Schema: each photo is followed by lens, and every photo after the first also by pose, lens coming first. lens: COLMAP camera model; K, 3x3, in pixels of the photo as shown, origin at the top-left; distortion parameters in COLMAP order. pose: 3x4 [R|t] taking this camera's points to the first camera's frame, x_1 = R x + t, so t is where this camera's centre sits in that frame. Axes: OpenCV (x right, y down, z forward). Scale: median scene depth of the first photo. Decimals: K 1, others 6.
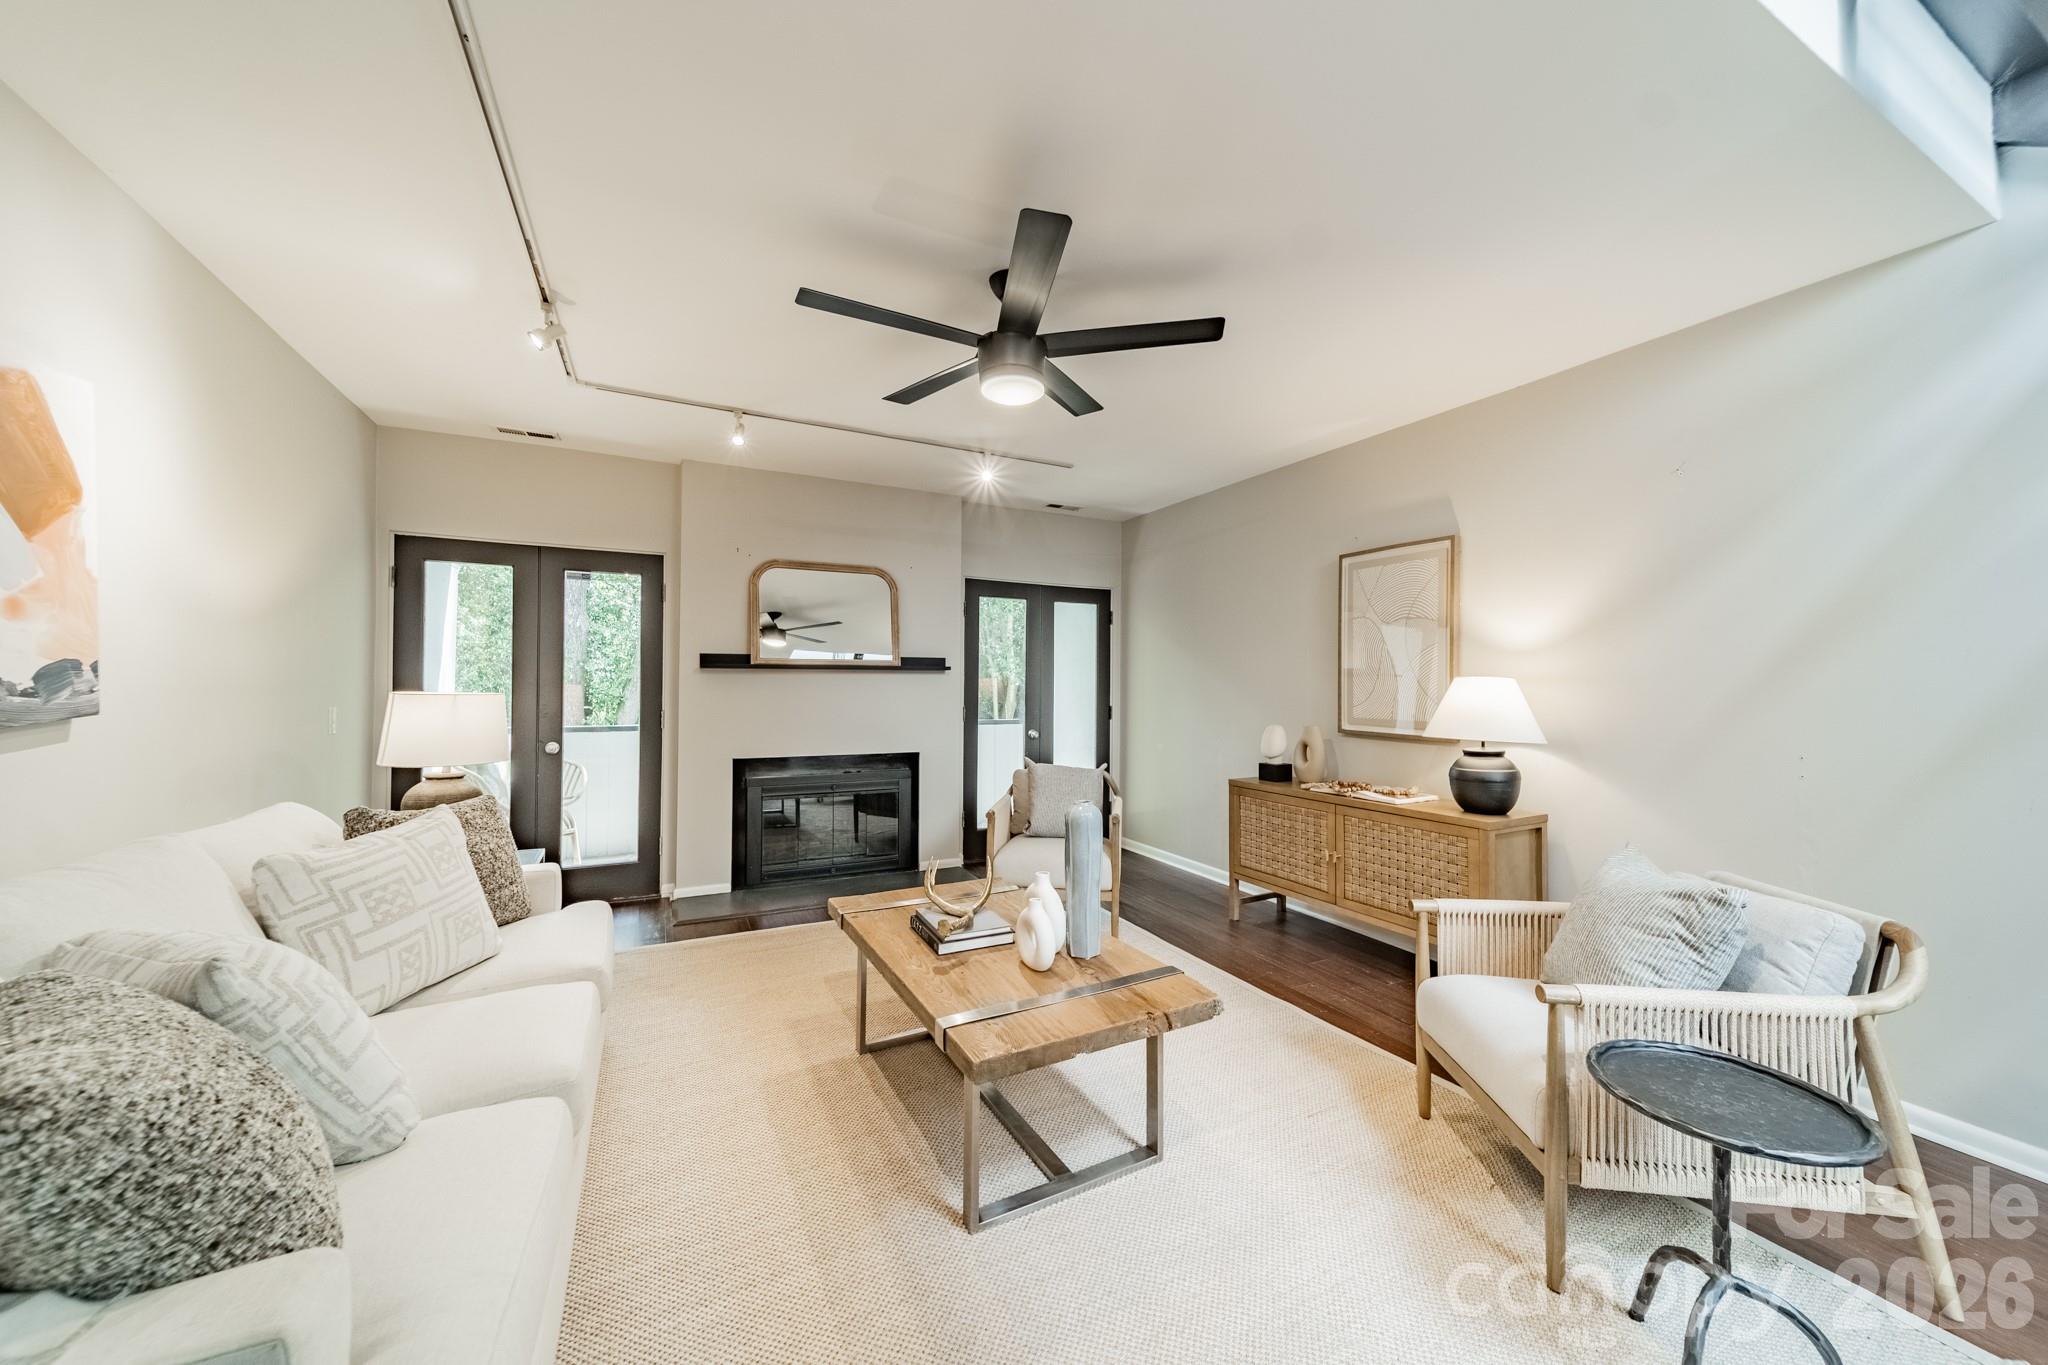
lens RADIAL K [[724.2, 0, 1032.2], [0, 724.2, 684.0], [0, 0, 1]] dist [0.004049, 0.000100]
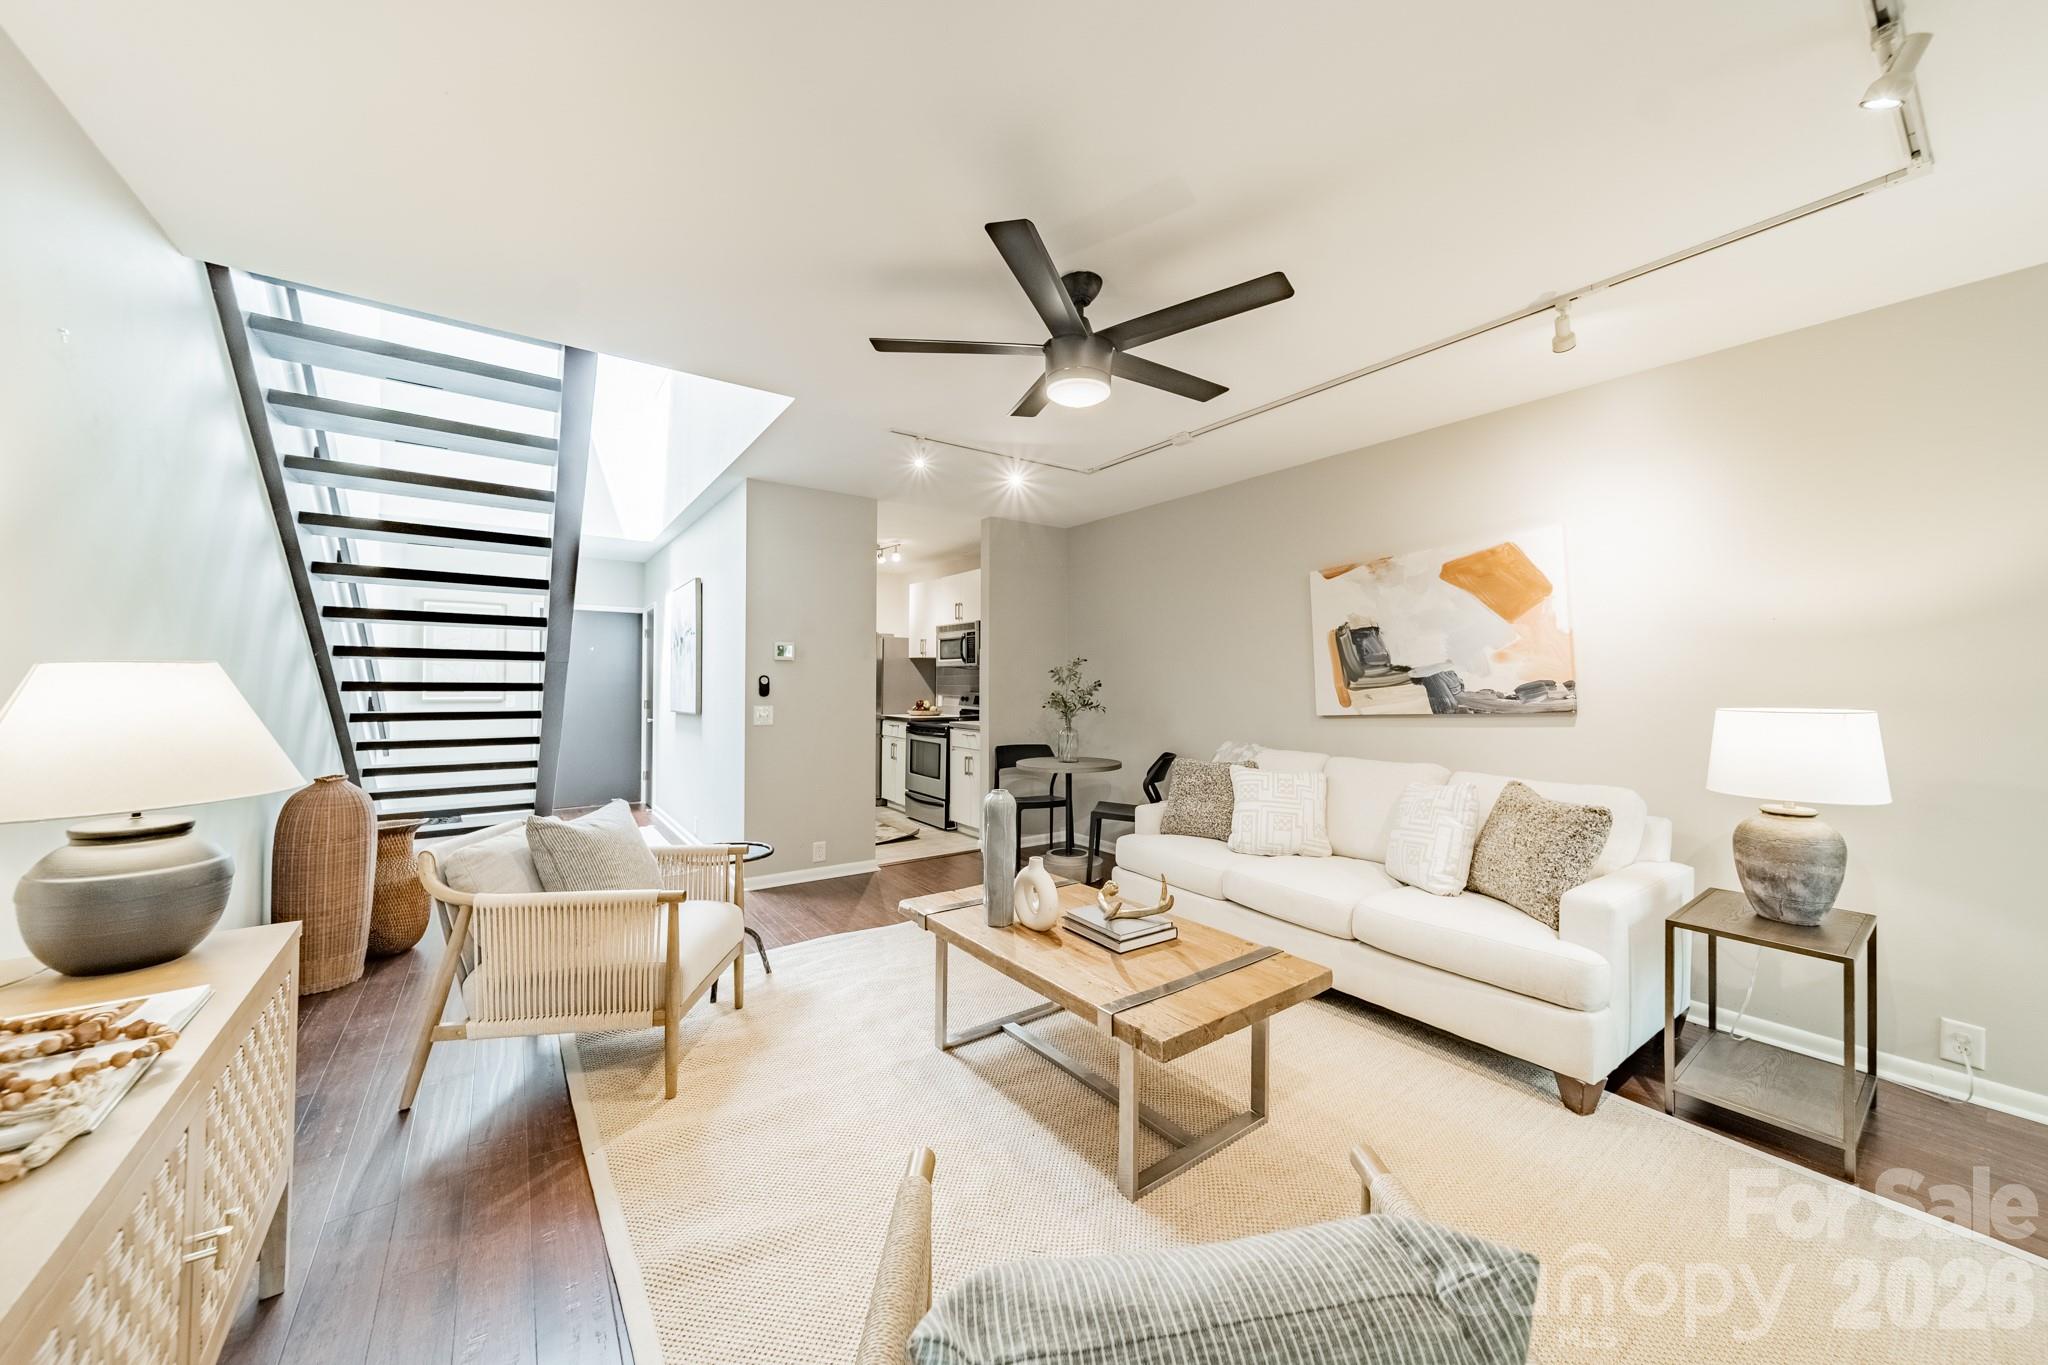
lens RADIAL K [[724.2, 0, 1031.3], [0, 724.2, 678.3], [0, 0, 1]] dist [0.004049, 0.000100]
pose [[-0.988750, -0.013967, -0.148926, 0.106378], [-0.013082, 0.999890, -0.006919, -0.004075], [0.149006, -0.004893, -0.988824, 1.164946]]
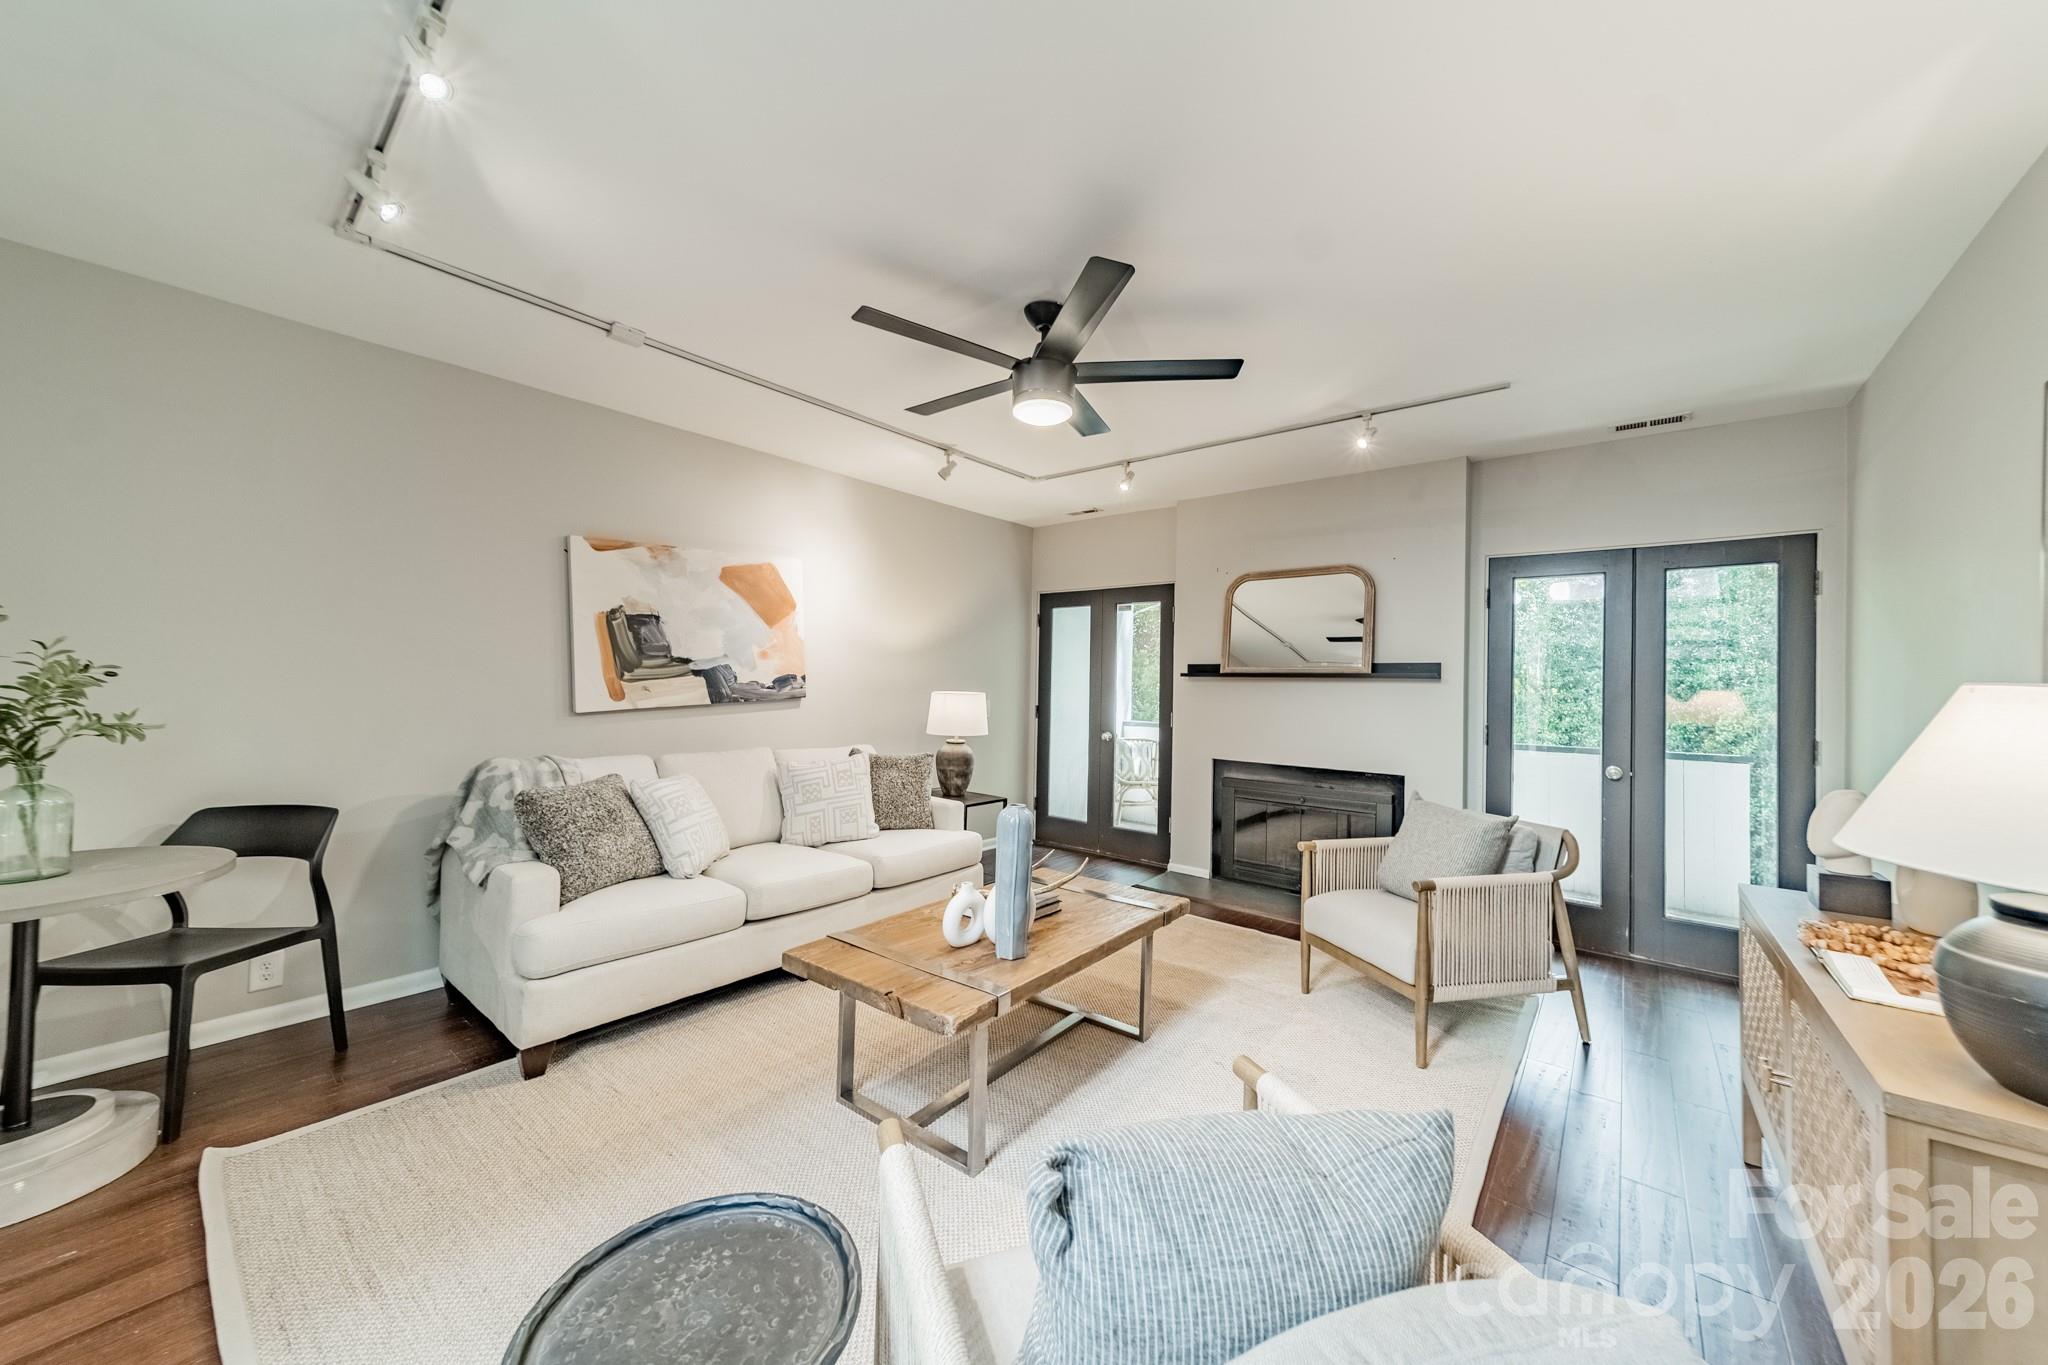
lens RADIAL K [[724.2, 0, 1034.5], [0, 724.2, 672.9], [0, 0, 1]] dist [0.004049, 0.000100]
pose [[0.409683, -0.010567, -0.912167, 0.549087], [-0.016037, 0.999695, -0.018784, -0.002754], [0.912087, 0.022324, 0.409388, 0.333711]]
